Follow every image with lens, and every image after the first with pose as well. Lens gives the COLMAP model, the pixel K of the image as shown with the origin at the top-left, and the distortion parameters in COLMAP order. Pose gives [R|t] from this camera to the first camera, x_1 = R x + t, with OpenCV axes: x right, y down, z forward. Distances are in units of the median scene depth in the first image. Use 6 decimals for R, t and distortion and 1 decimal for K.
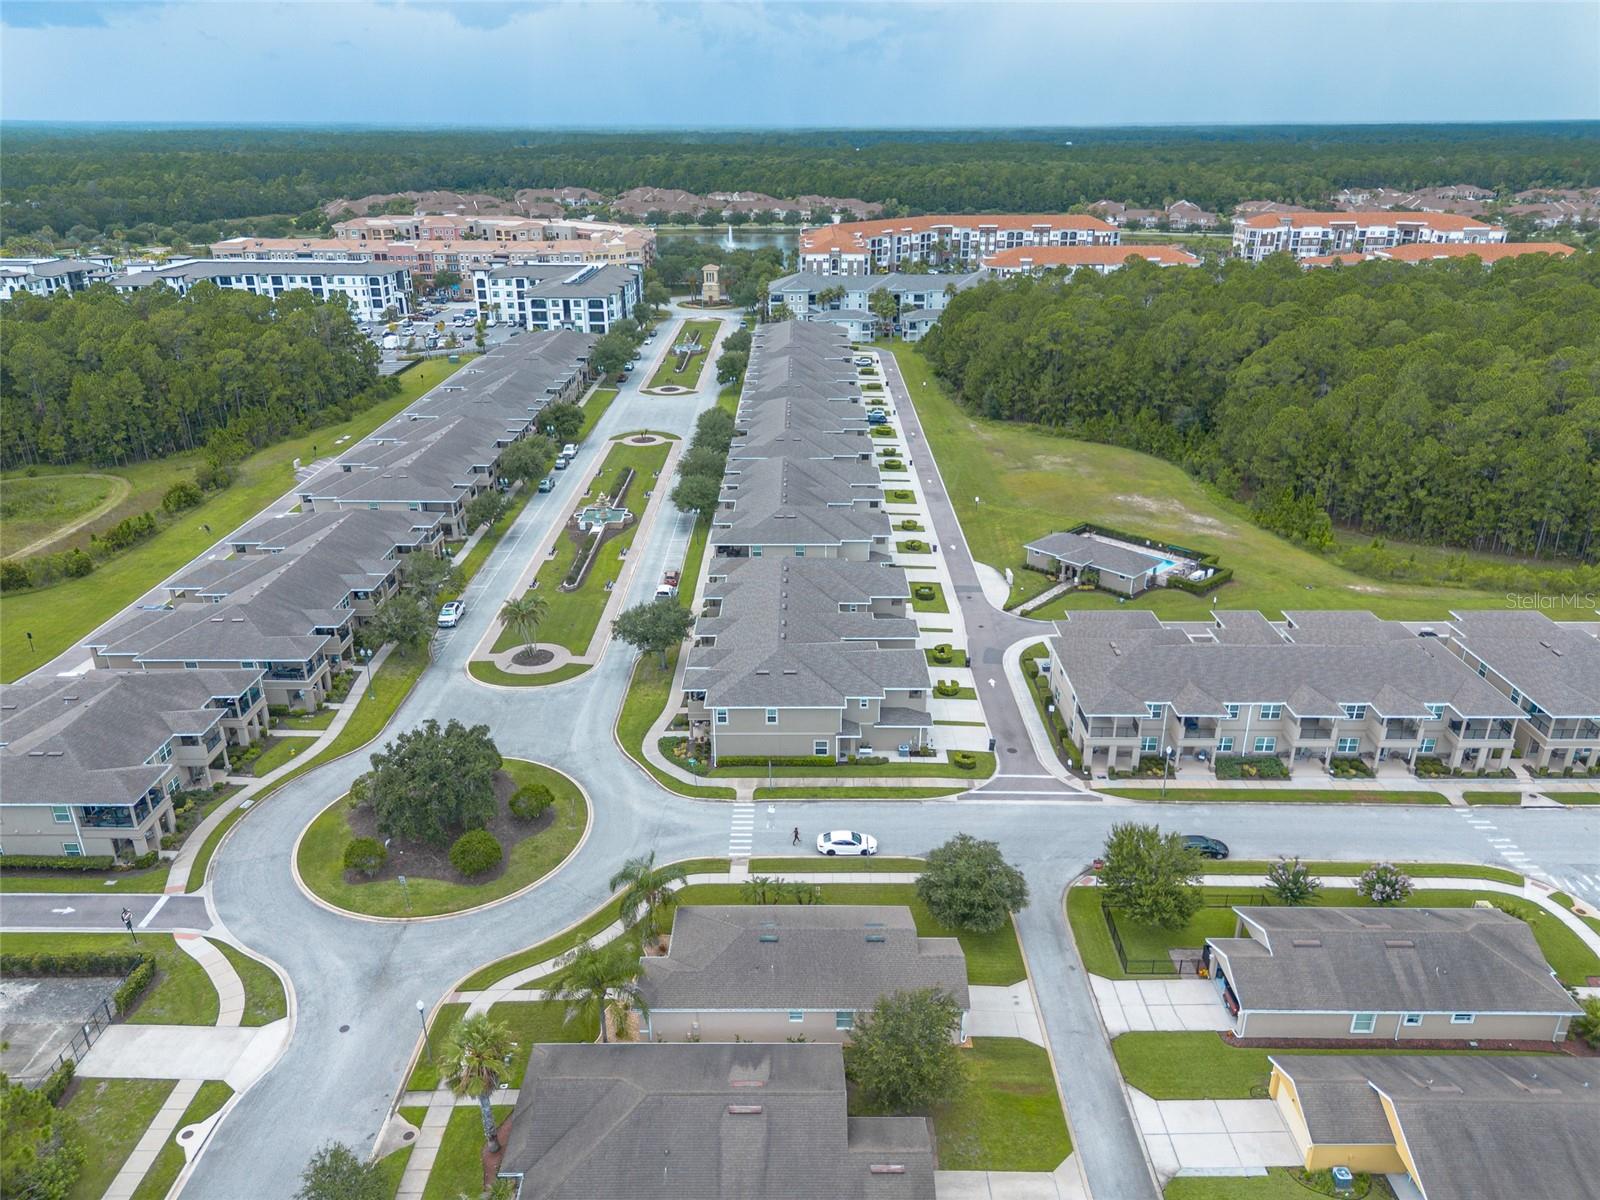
lens RADIAL K [[1128.5, 0, 797.0], [0, 1128.5, 604.2], [0, 0, 1]] dist [0.090261, -0.099786]
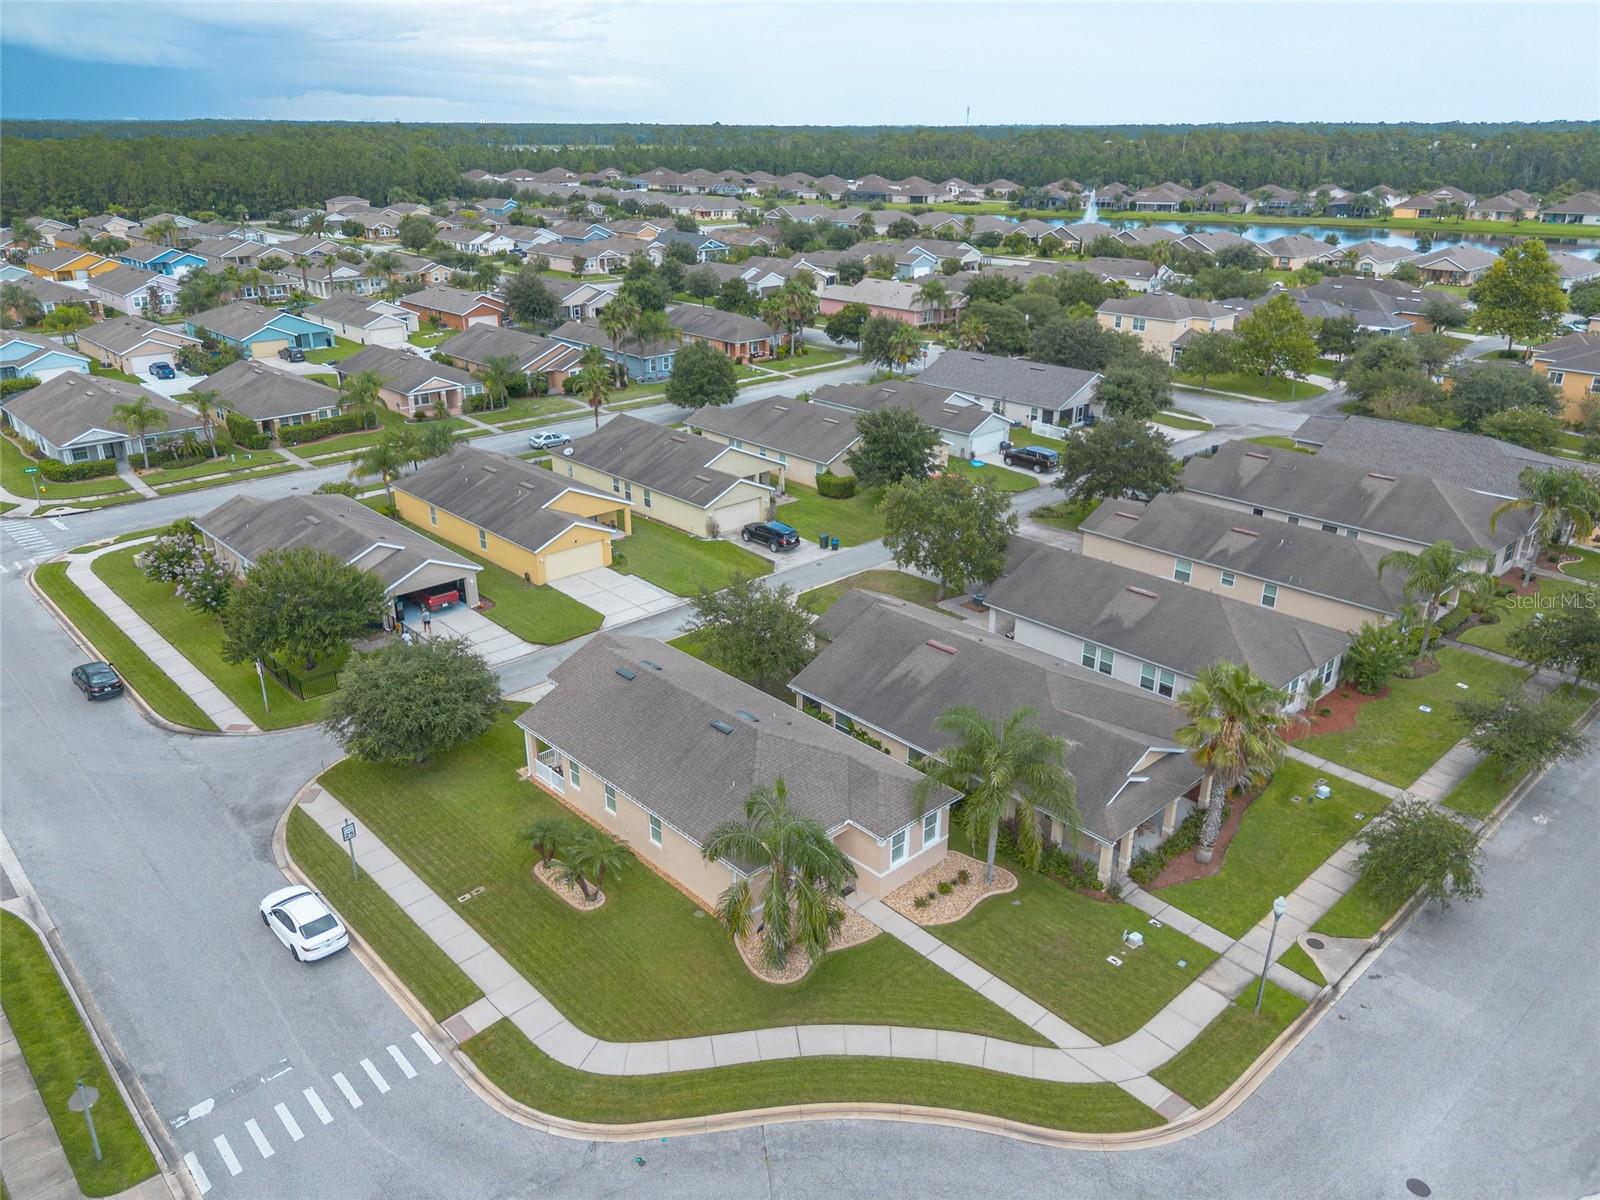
lens RADIAL K [[1138.7, 0, 795.8], [0, 1138.7, 618.6], [0, 0, 1]] dist [0.071549, -0.065224]
pose [[-0.685072, -0.287653, 0.669278, -0.306126], [0.281339, 0.742983, 0.607309, -0.091580], [-0.671956, 0.604344, -0.428069, 0.802629]]
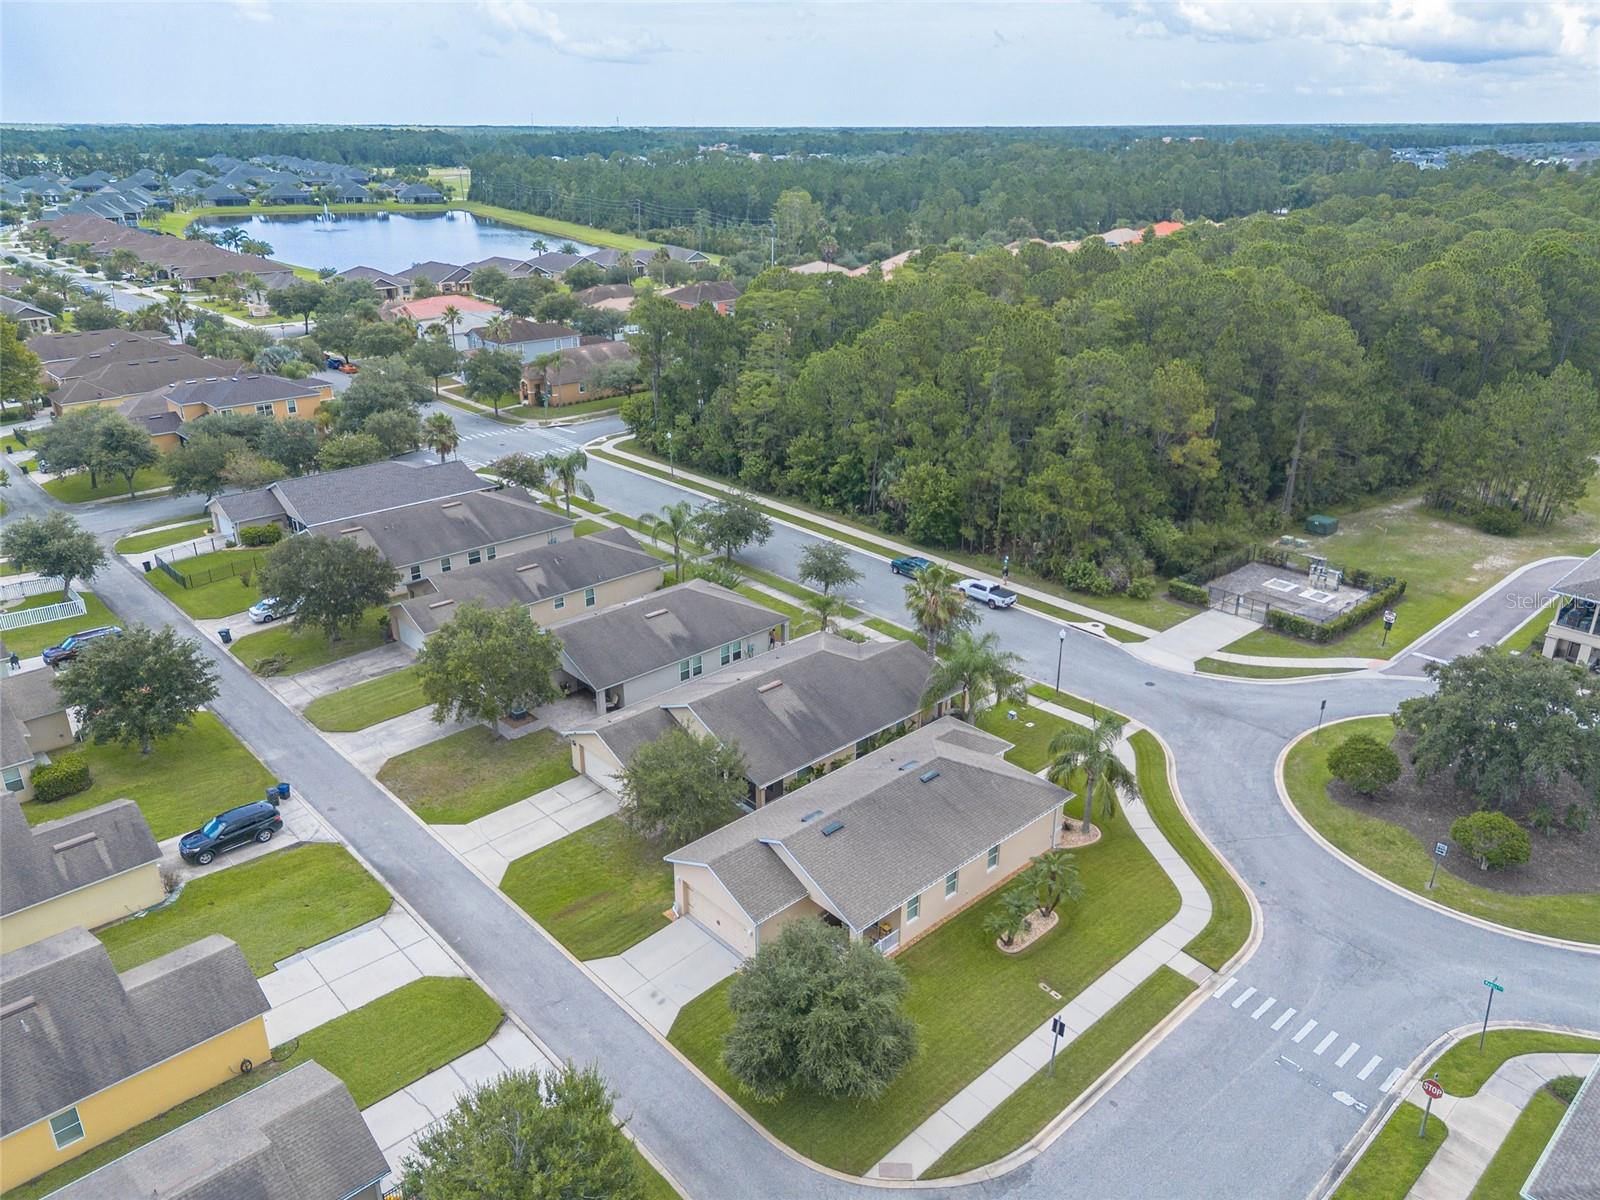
lens RADIAL K [[1135.9, 0, 804.2], [0, 1135.9, 603.0], [0, 0, 1]] dist [0.079038, -0.070940]
pose [[-0.728225, 0.263354, -0.632719, 0.329028], [-0.265861, 0.742369, 0.614985, -0.170961], [0.631669, 0.616062, -0.470596, 0.822284]]
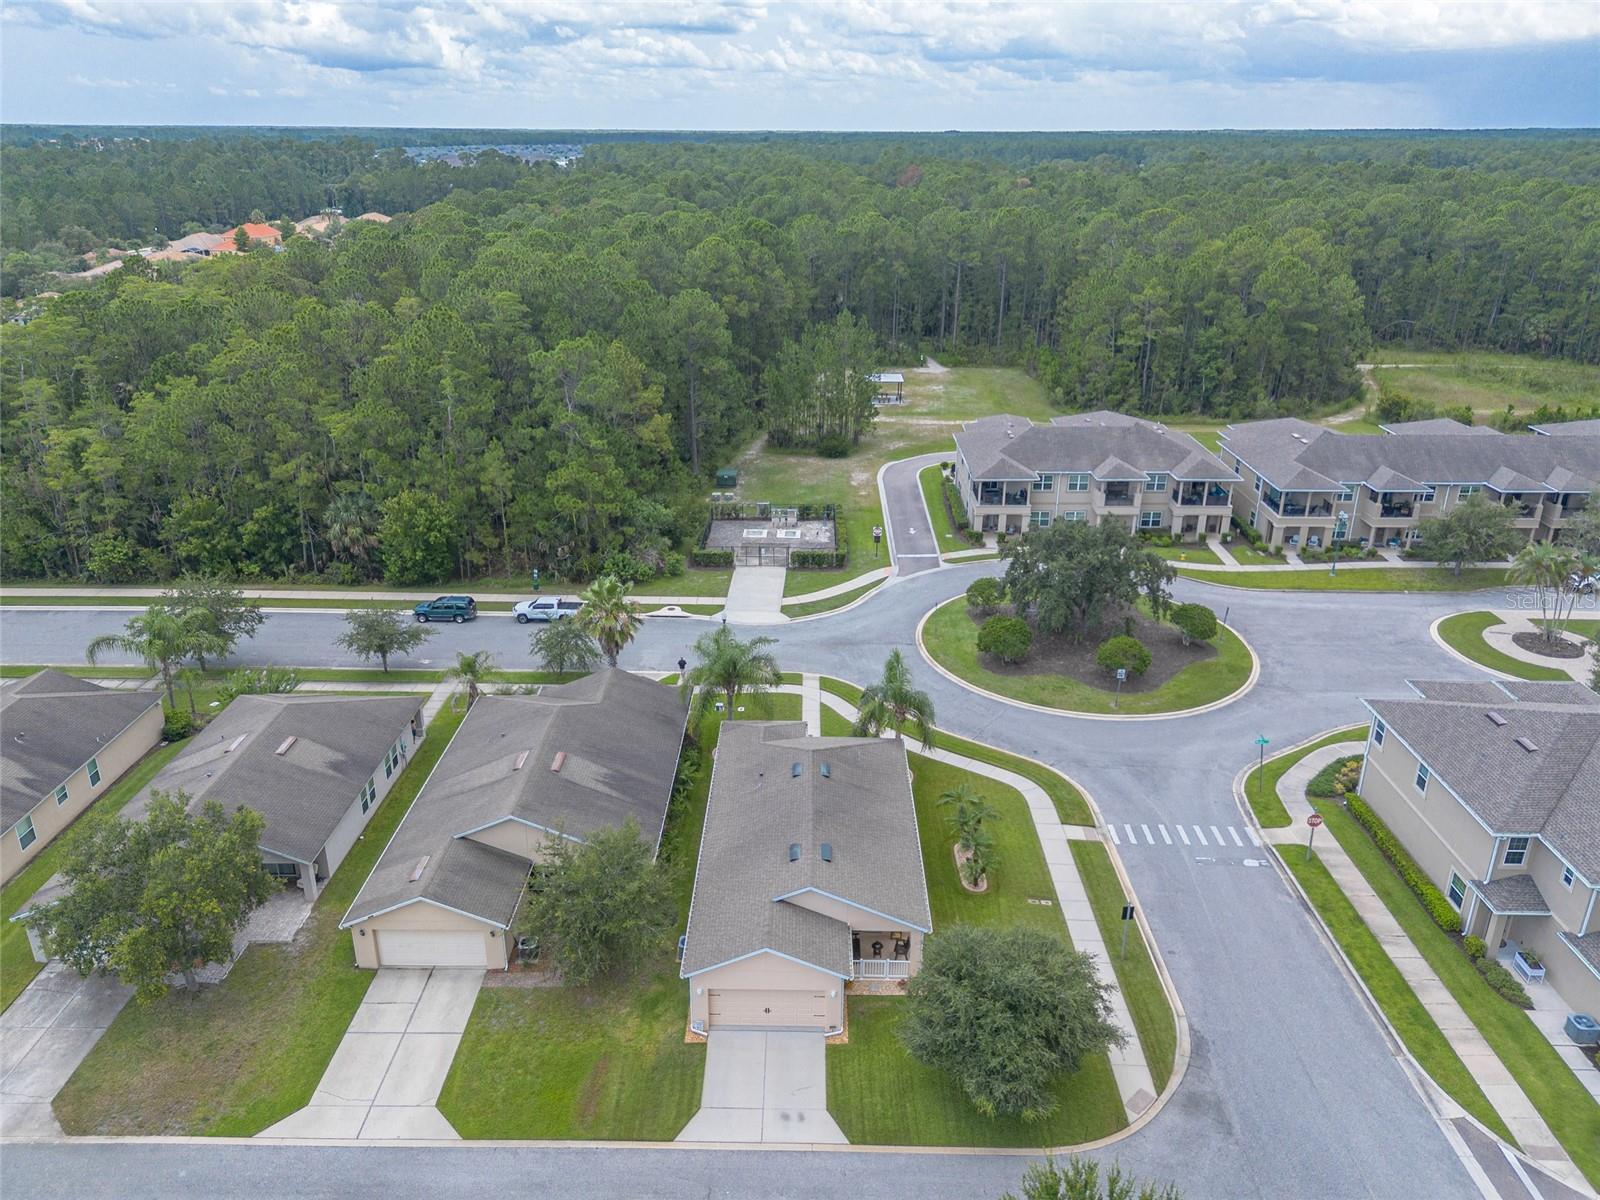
lens RADIAL K [[1152.1, 0, 801.3], [0, 1152.1, 585.3], [0, 0, 1]] dist [0.081949, -0.075190]
pose [[-0.009384, 0.364680, -0.931086, 0.421064], [-0.390799, 0.855735, 0.339106, -0.047094], [0.920428, 0.367050, 0.134487, 0.558166]]
